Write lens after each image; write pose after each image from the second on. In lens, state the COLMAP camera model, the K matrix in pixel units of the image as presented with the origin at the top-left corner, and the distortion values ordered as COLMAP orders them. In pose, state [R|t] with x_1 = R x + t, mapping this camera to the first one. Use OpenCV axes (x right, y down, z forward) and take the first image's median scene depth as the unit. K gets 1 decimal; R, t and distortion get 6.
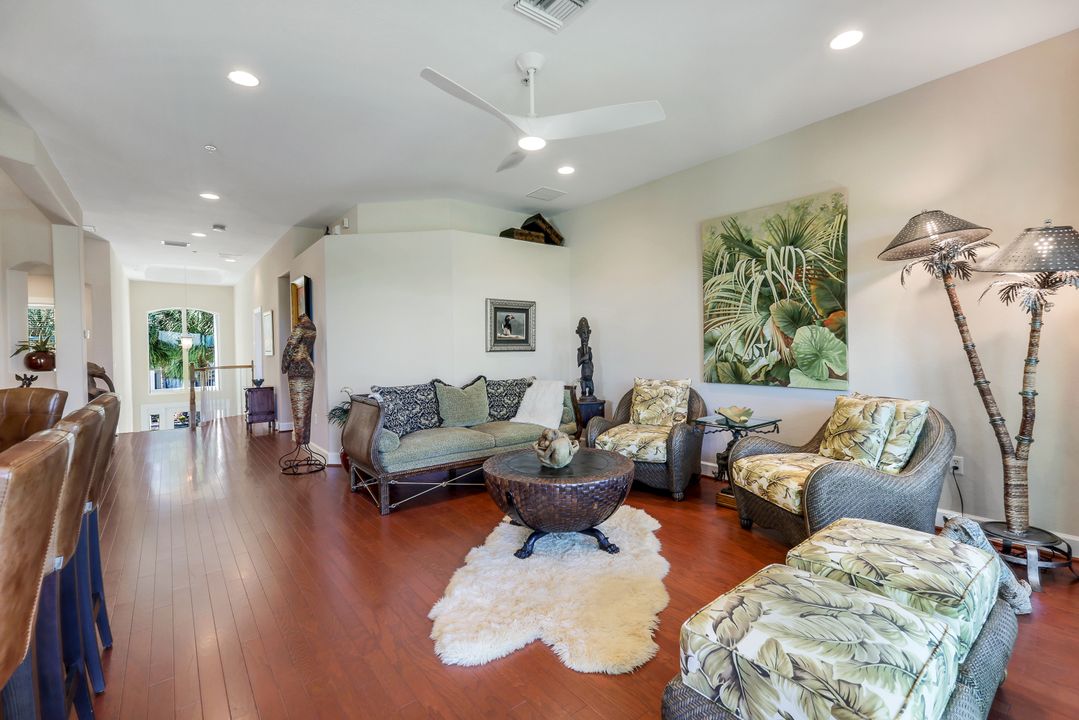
lens RADIAL K [[476.9, 0, 542.3], [0, 476.9, 357.1], [0, 0, 1]] dist [0.000029, 0.000642]
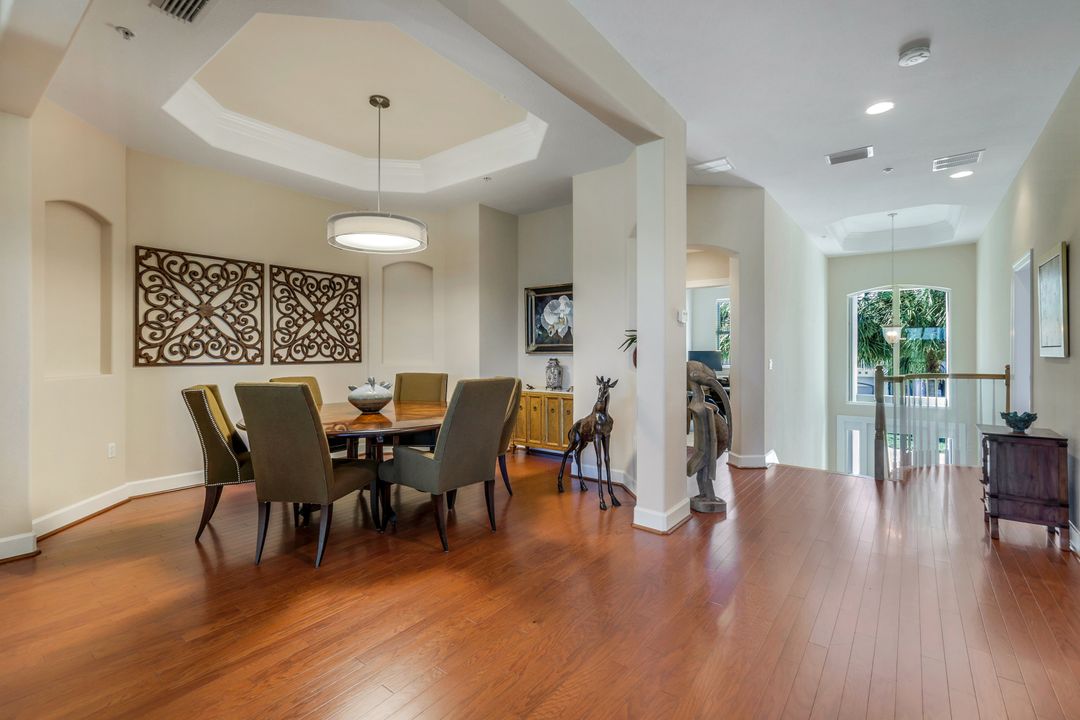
lens RADIAL K [[477.3, 0, 542.9], [0, 477.3, 353.5], [0, 0, 1]] dist [0.000029, 0.000642]
pose [[0.243393, 0.015801, -0.969799, -0.270813], [-0.016947, 0.999784, 0.012037, -0.003876], [0.969780, 0.013506, 0.243608, 0.456000]]
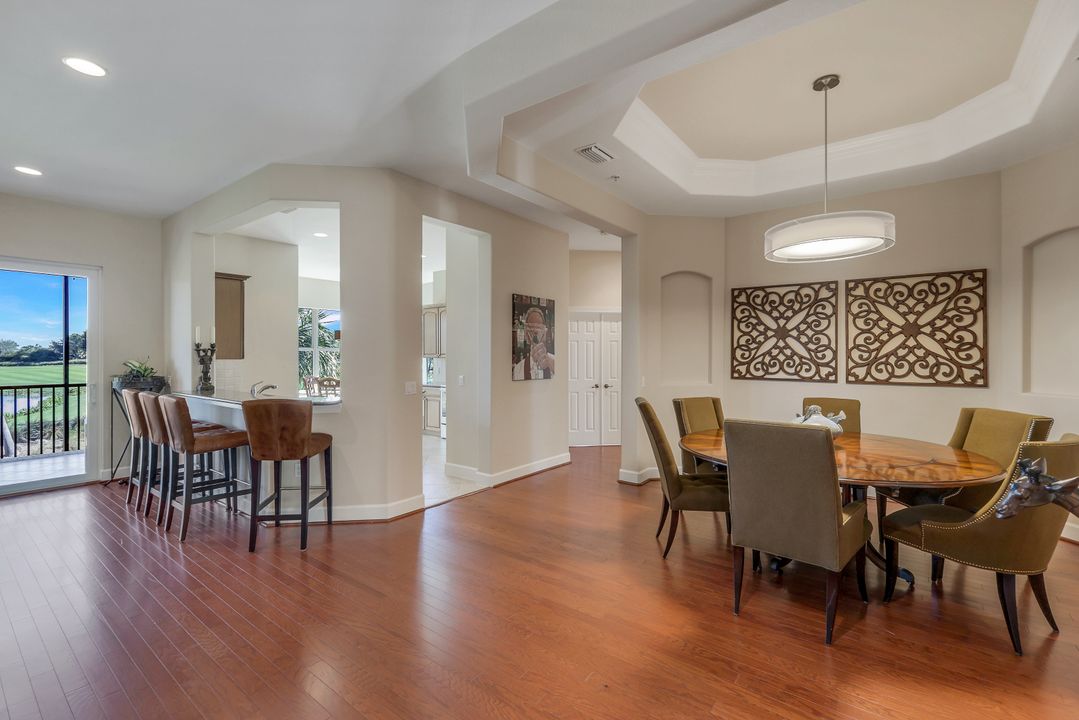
lens RADIAL K [[476.9, 0, 541.0], [0, 476.9, 354.5], [0, 0, 1]] dist [0.000029, 0.000642]
pose [[-0.969593, 0.010556, -0.244496, -0.427146], [0.006109, 0.999802, 0.018941, -0.024323], [0.244648, 0.016872, -0.969465, 0.726920]]
